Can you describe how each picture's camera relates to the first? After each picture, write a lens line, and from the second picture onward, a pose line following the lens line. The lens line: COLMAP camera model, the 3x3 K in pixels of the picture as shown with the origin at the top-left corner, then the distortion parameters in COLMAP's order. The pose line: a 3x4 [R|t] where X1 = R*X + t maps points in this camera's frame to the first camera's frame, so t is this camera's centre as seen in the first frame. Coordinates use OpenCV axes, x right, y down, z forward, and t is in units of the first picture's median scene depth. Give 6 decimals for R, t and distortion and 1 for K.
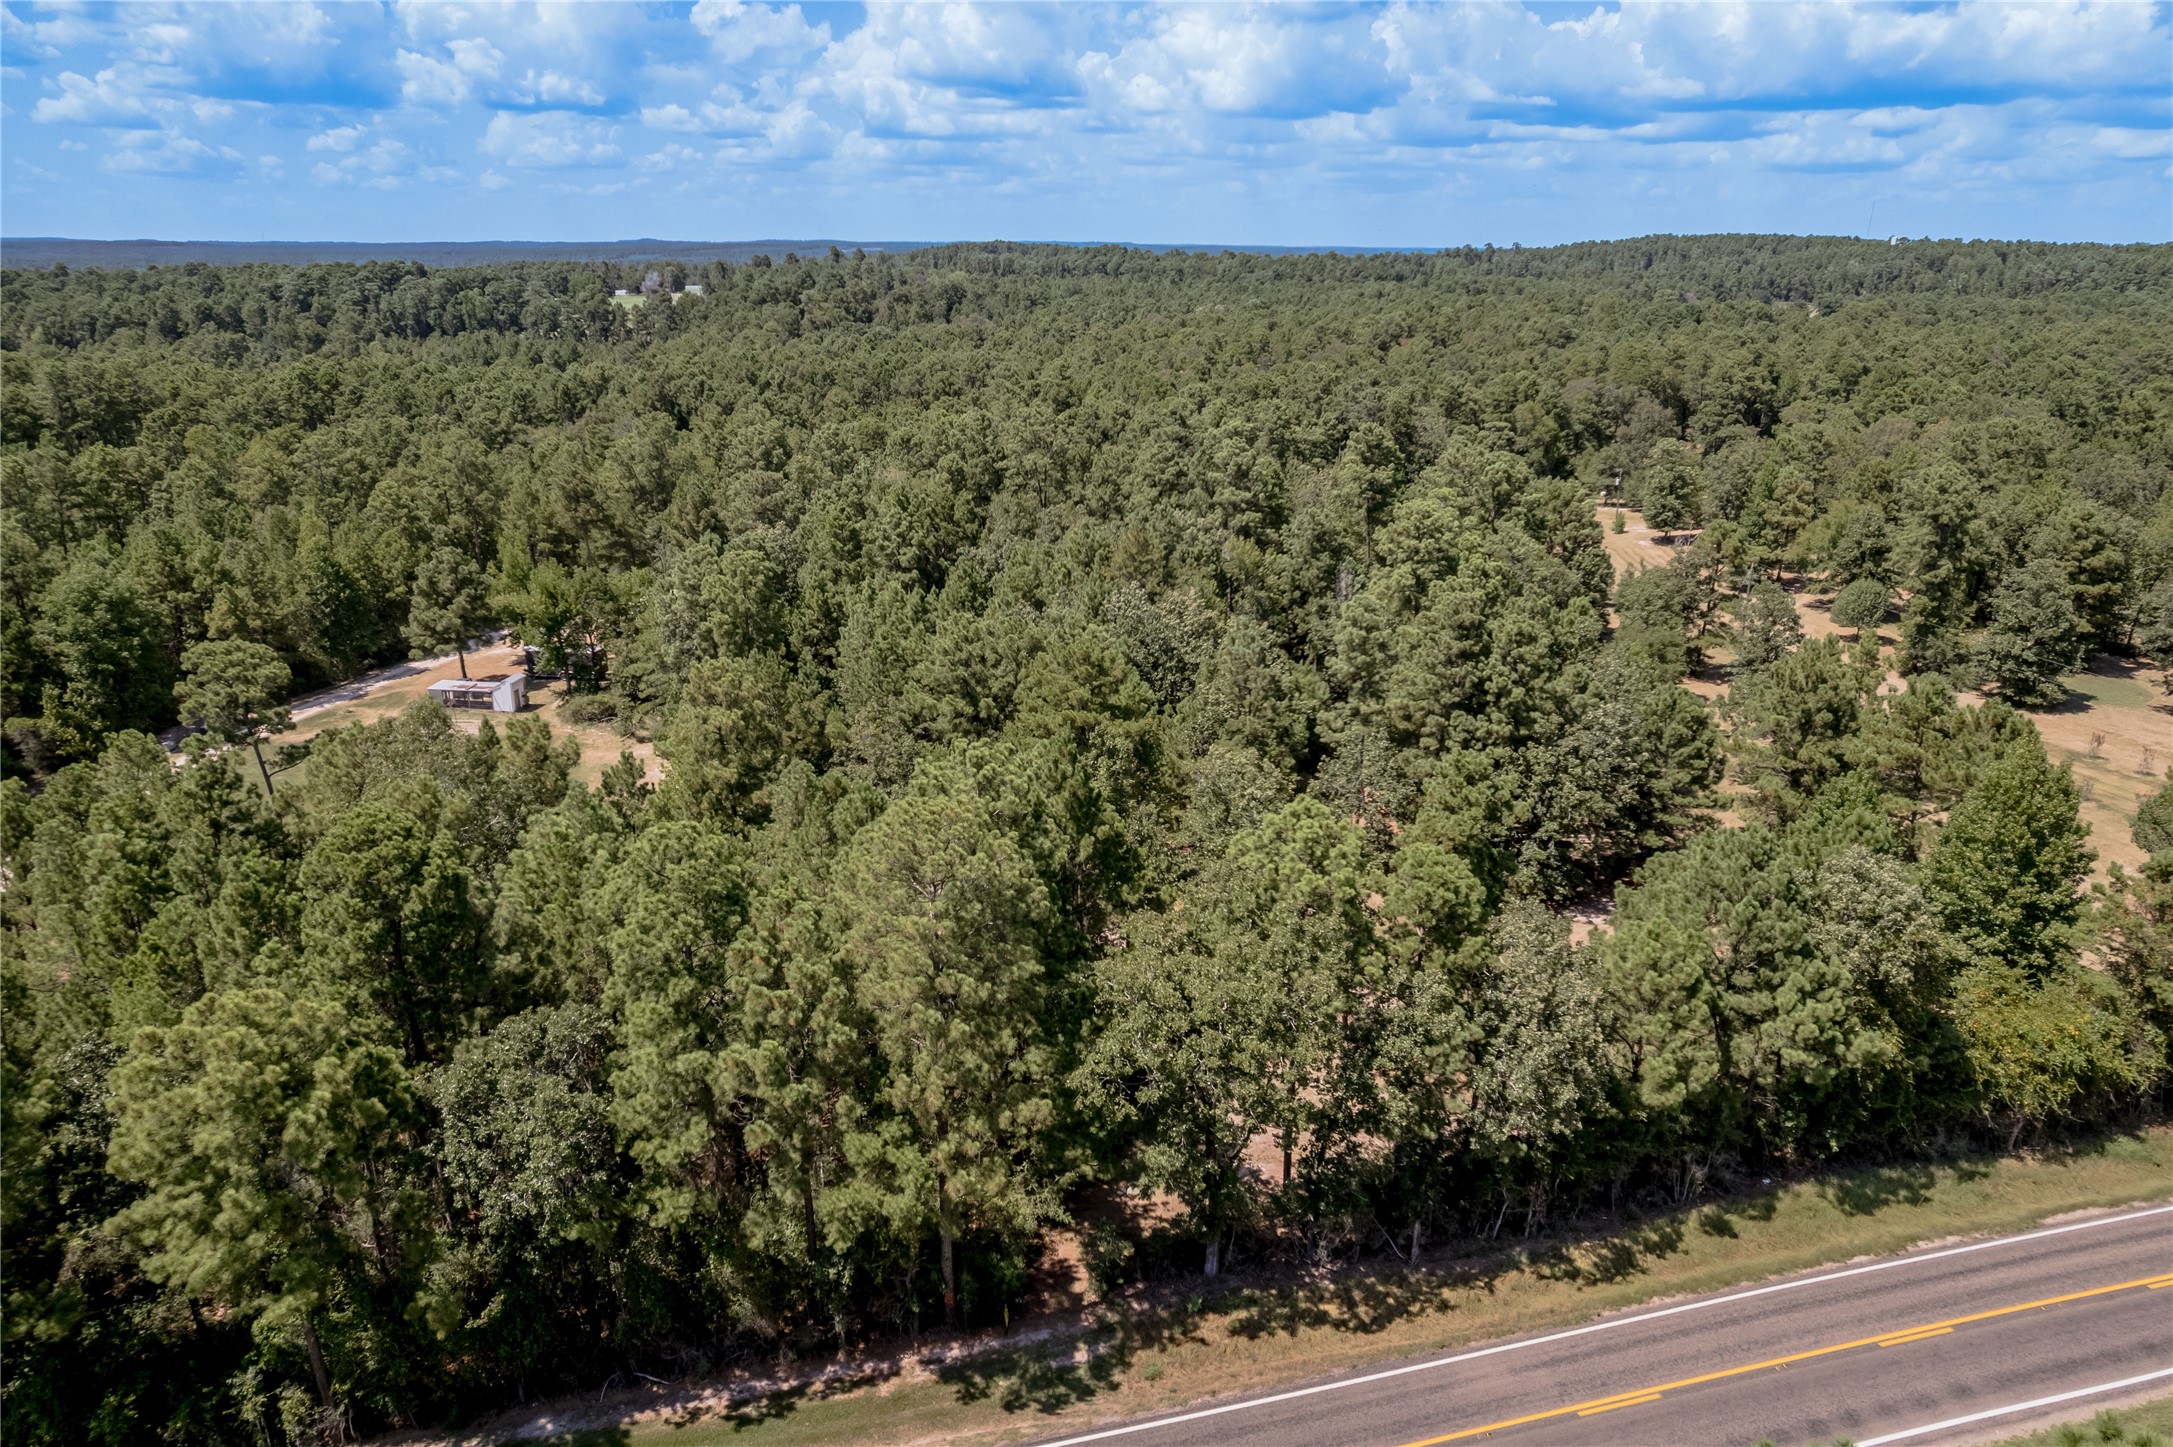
lens RADIAL K [[1380.2, 0, 1095.0], [0, 1380.2, 724.6], [0, 0, 1]] dist [-0.078134, 0.069730]
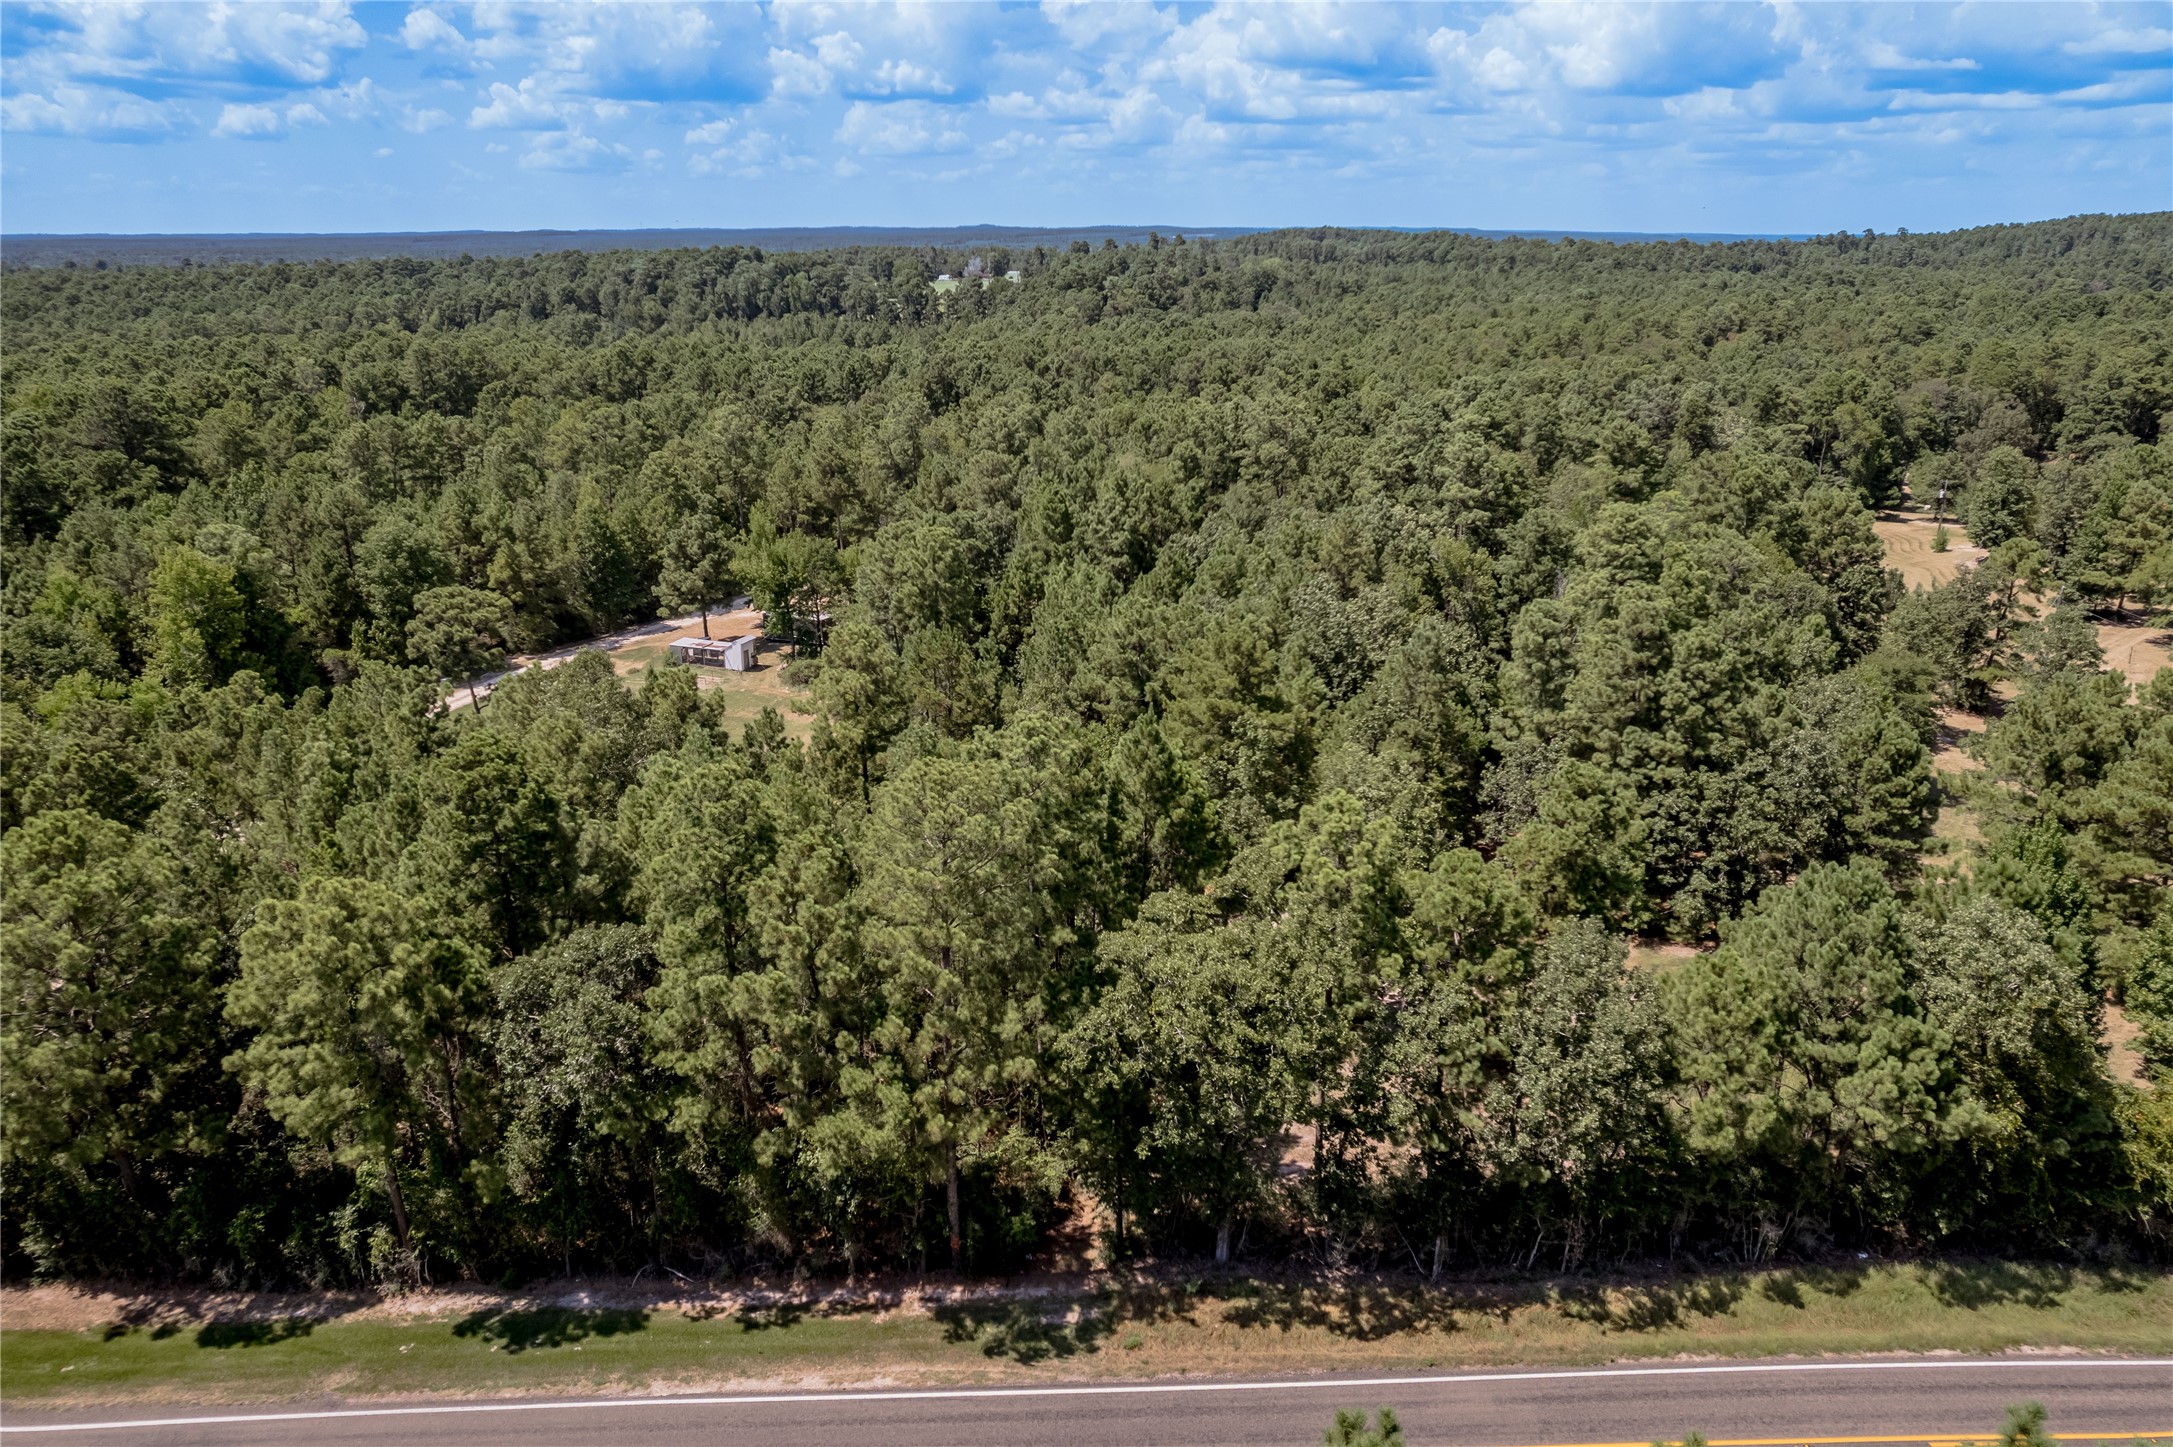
lens RADIAL K [[1411.2, 0, 1102.2], [0, 1411.2, 721.2], [0, 0, 1]] dist [-0.078308, 0.072270]
pose [[0.974871, 0.067421, -0.212321, 0.089828], [-0.067450, 0.997697, 0.007117, 0.003403], [0.212312, 0.007383, 0.977174, -0.010344]]
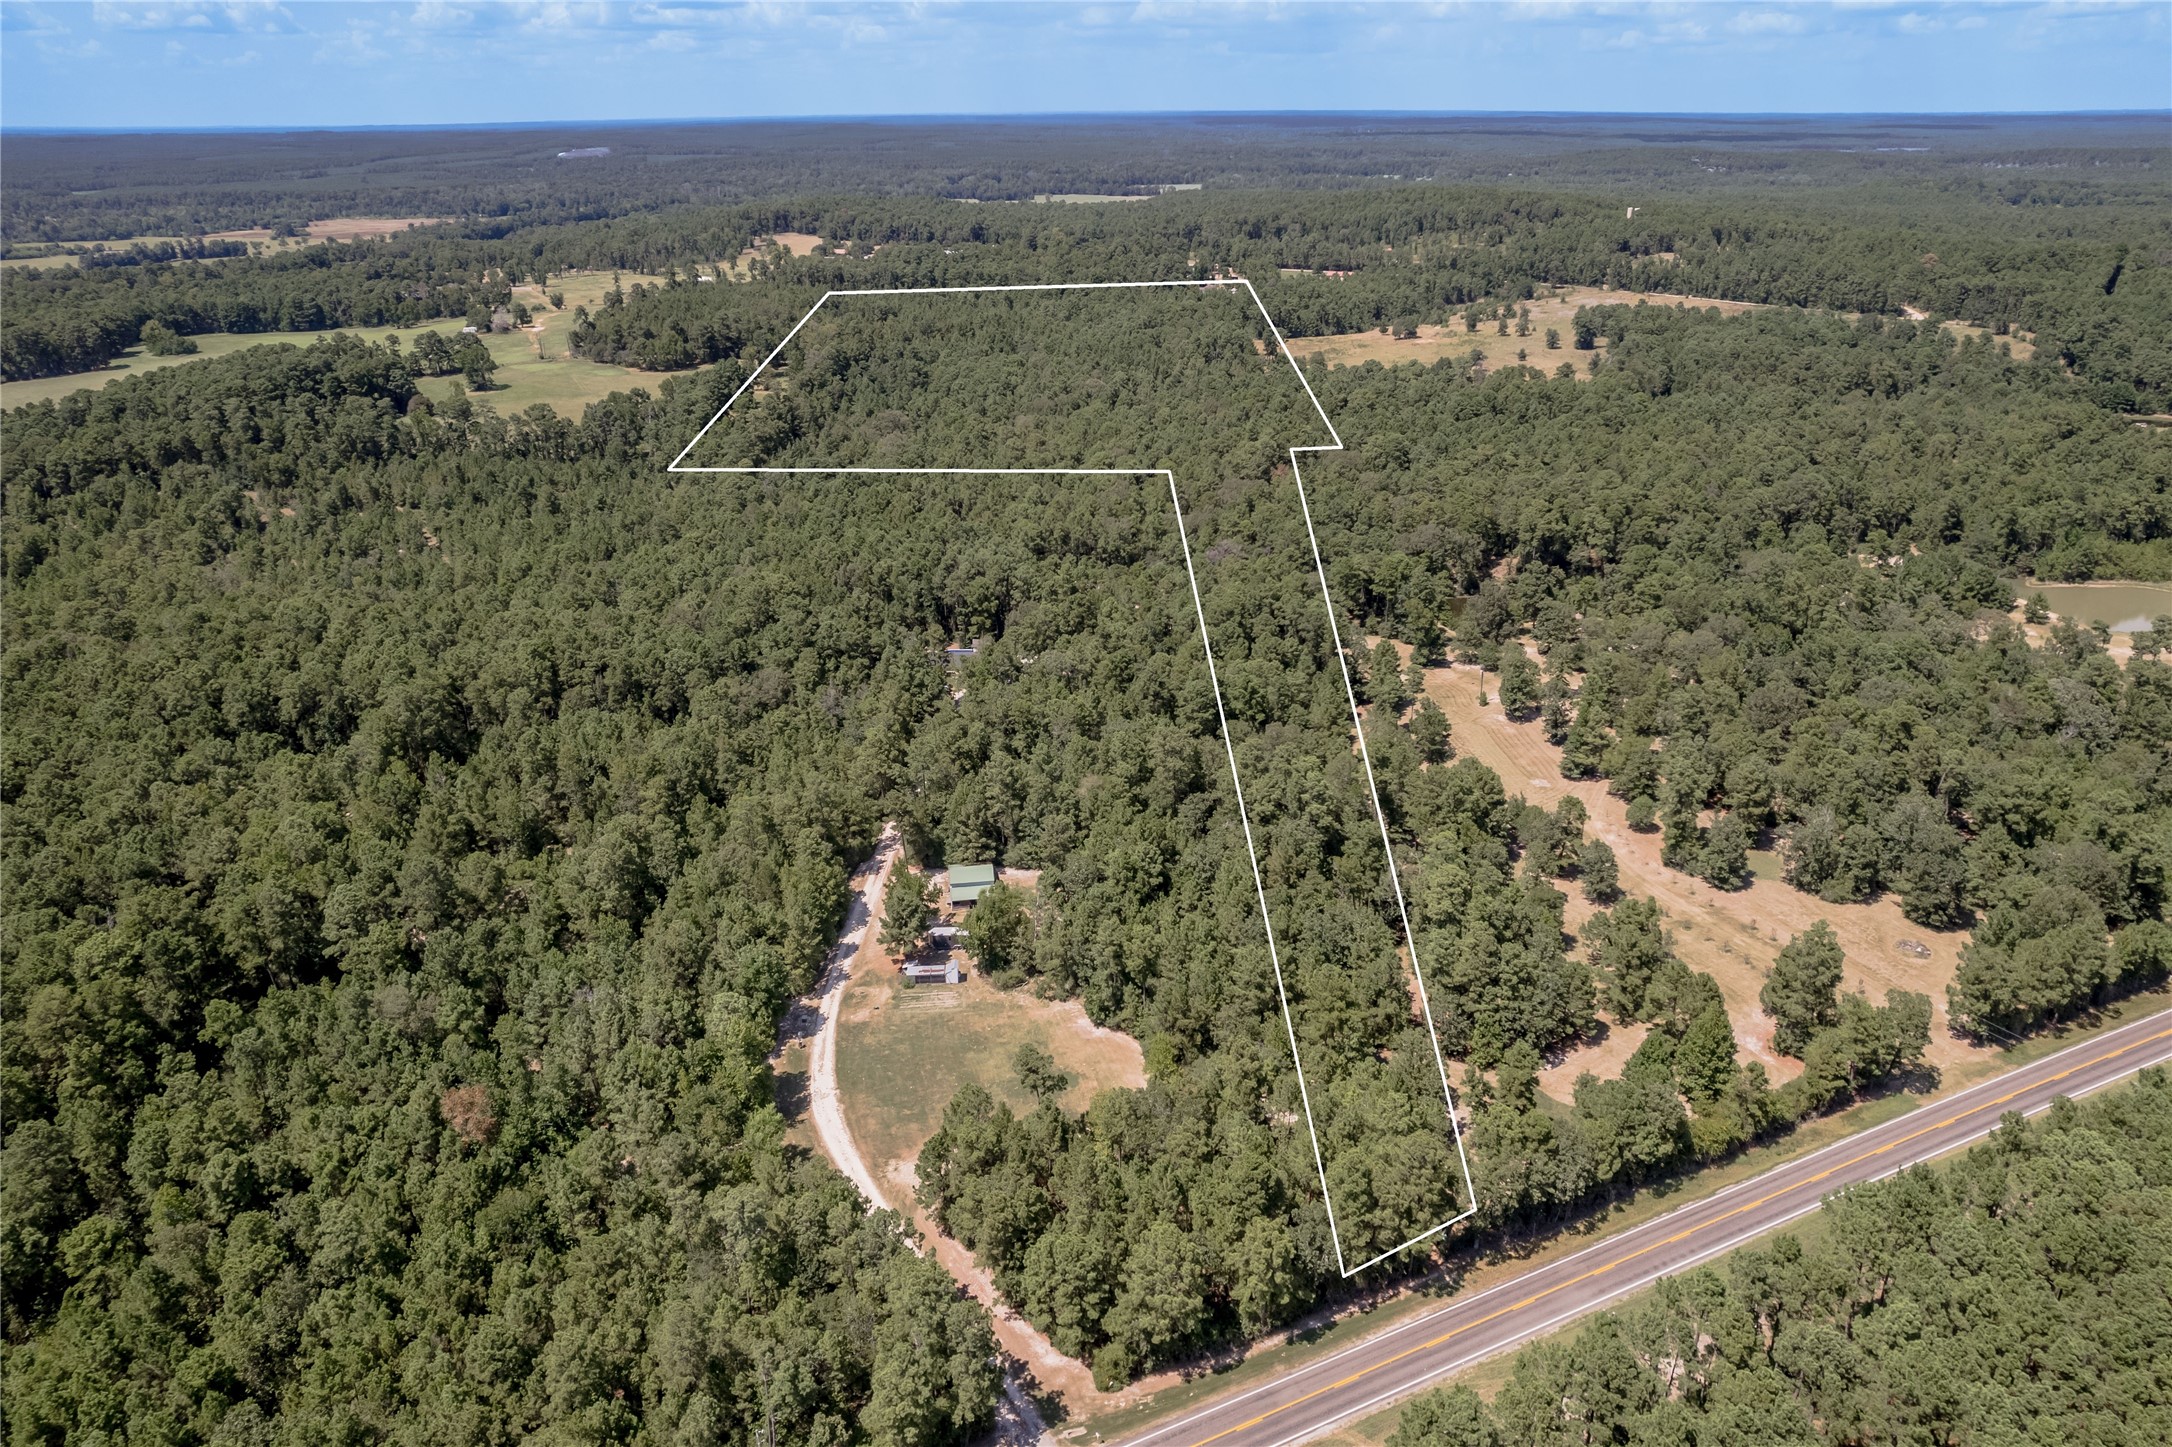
lens RADIAL K [[1438.0, 0, 1102.9], [0, 1438.0, 715.8], [0, 0, 1]] dist [-0.089583, 0.081973]
pose [[0.983399, -0.075935, 0.164804, -0.581387], [0.063664, 0.994878, 0.078513, -0.545250], [-0.169922, -0.066717, 0.983197, -0.959000]]
